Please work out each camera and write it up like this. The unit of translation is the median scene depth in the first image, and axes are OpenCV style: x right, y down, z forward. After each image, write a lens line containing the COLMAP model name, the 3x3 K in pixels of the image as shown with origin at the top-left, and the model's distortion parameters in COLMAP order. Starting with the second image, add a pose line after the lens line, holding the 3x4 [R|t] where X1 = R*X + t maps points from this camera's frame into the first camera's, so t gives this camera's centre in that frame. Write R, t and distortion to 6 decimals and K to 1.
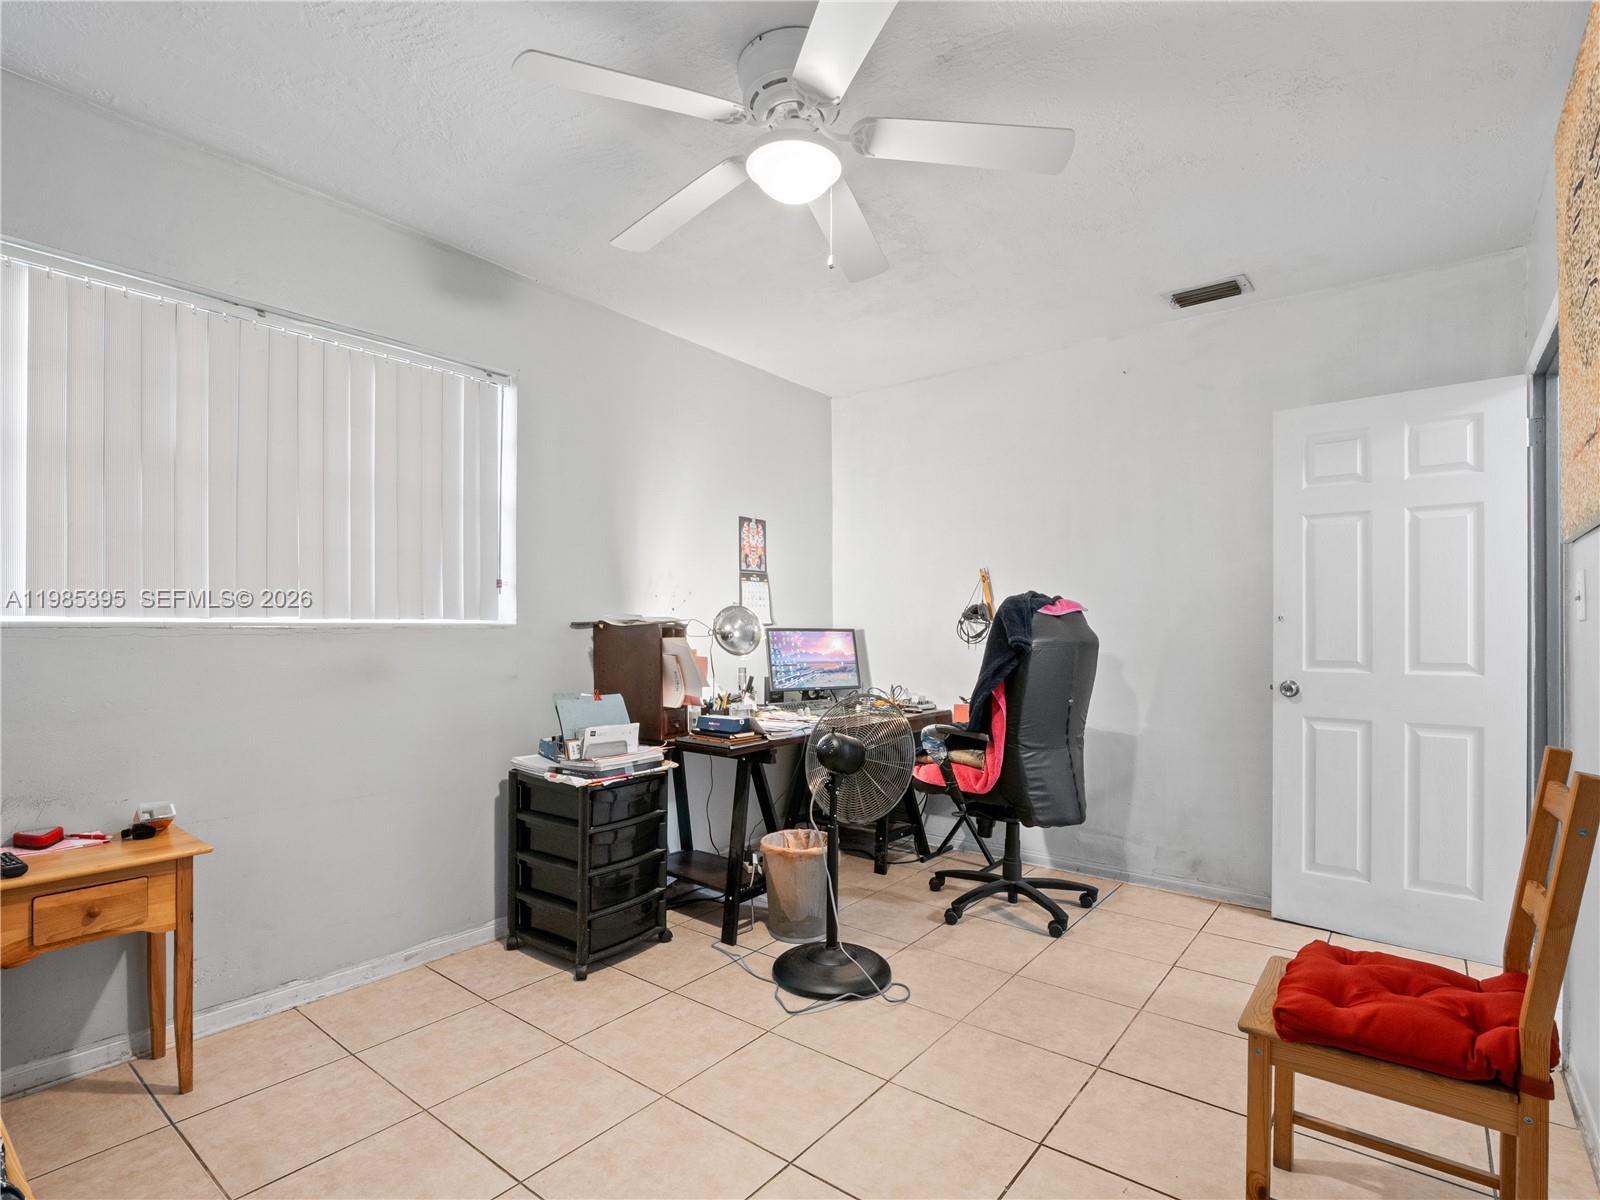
lens RADIAL K [[793.4, 0, 801.0], [0, 793.4, 648.4], [0, 0, 1]] dist [-0.000838, -0.000589]
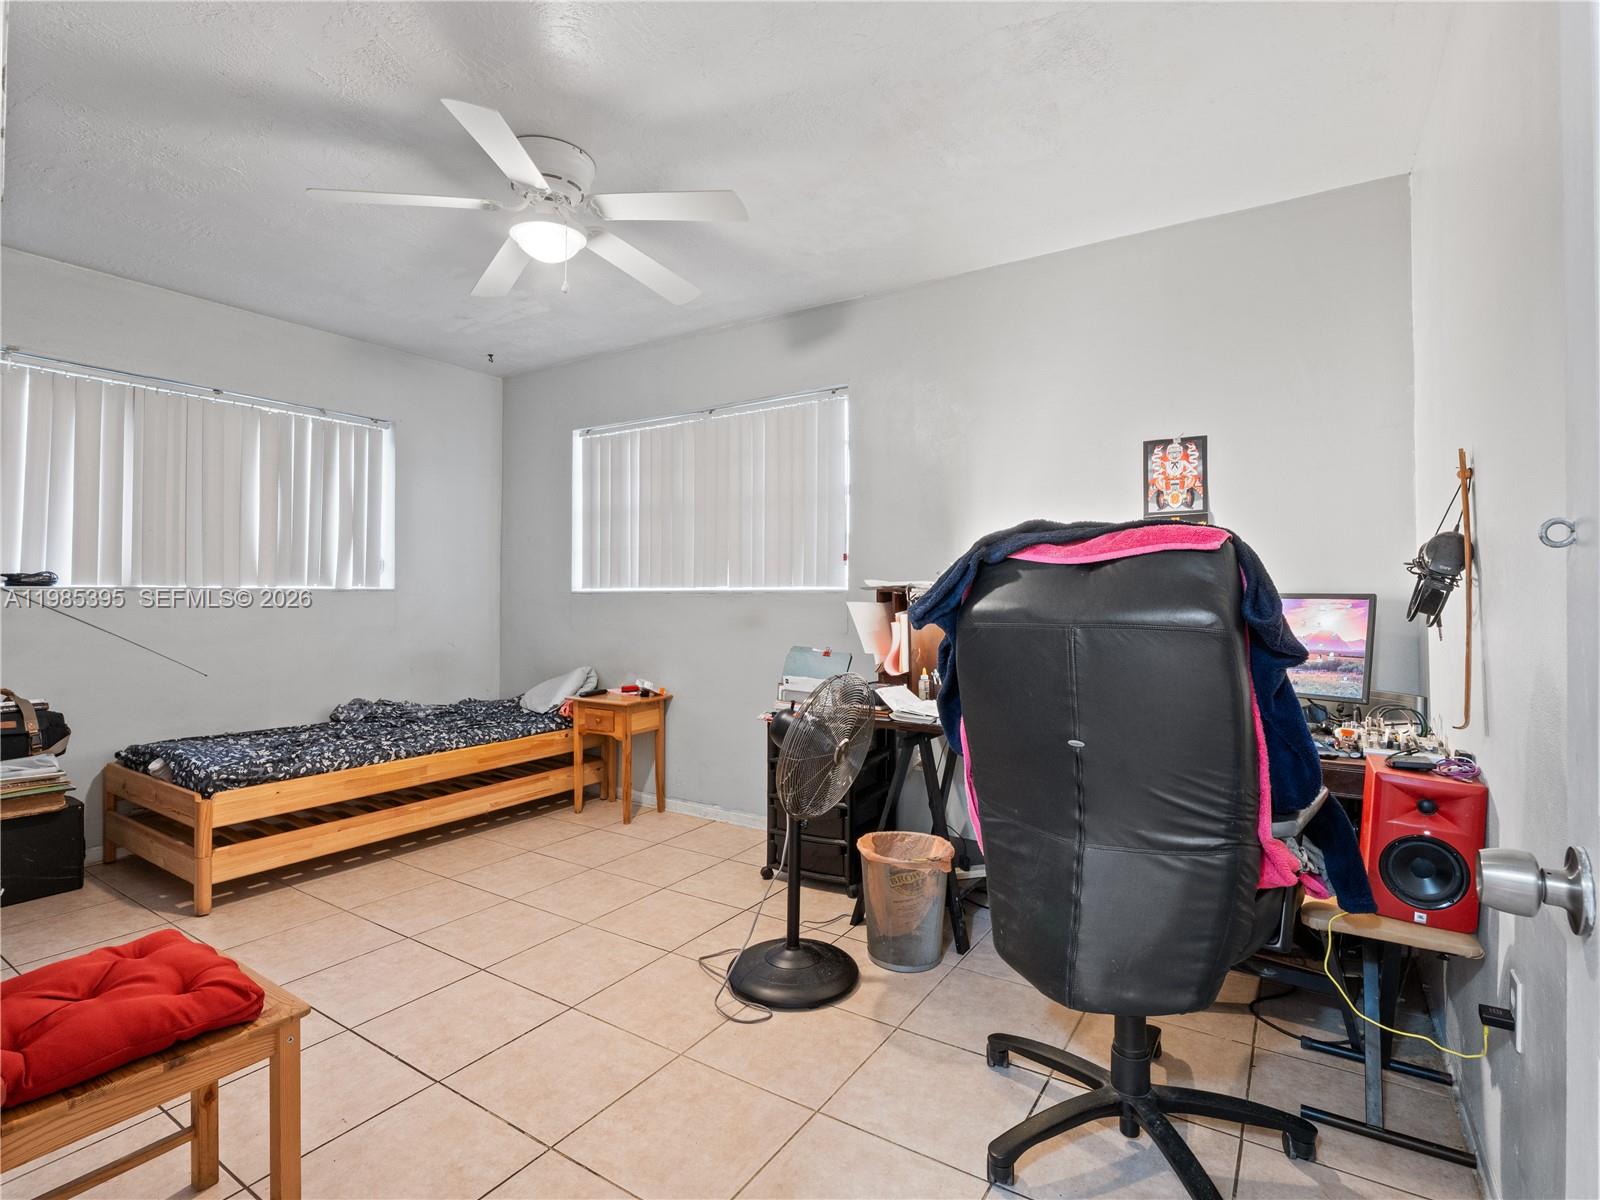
lens RADIAL K [[785.2, 0, 800.0], [0, 785.2, 603.2], [0, 0, 1]] dist [-0.012248, -0.000618]
pose [[0.093313, 0.007996, -0.995605, 0.824264], [-0.028690, 0.999574, 0.005339, -0.014571], [0.995223, 0.028065, 0.093503, 0.822630]]
